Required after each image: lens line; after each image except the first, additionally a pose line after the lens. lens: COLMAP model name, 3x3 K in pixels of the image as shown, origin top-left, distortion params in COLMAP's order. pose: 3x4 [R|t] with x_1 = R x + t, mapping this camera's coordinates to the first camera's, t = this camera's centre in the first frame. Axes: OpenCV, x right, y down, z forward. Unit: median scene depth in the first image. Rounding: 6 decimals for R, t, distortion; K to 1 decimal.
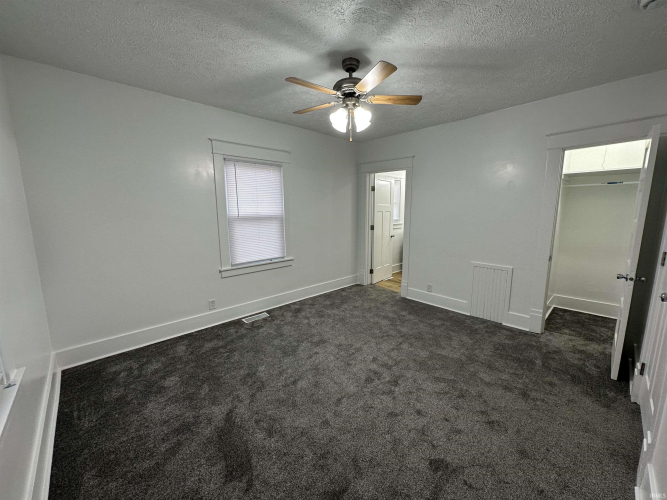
lens RADIAL K [[266.0, 0, 333.5], [0, 266.0, 251.7], [0, 0, 1]] dist [-0.001659, 0.000584]
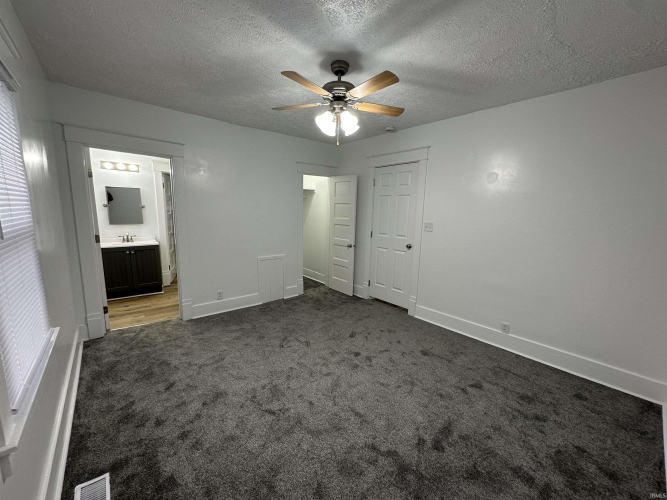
lens RADIAL K [[266.0, 0, 333.1], [0, 266.0, 251.6], [0, 0, 1]] dist [-0.001659, 0.000584]
pose [[0.054501, -0.149540, 0.987253, -0.669994], [0.135584, 0.980673, 0.141058, -0.118823], [-0.989266, 0.126167, 0.073723, 0.687715]]
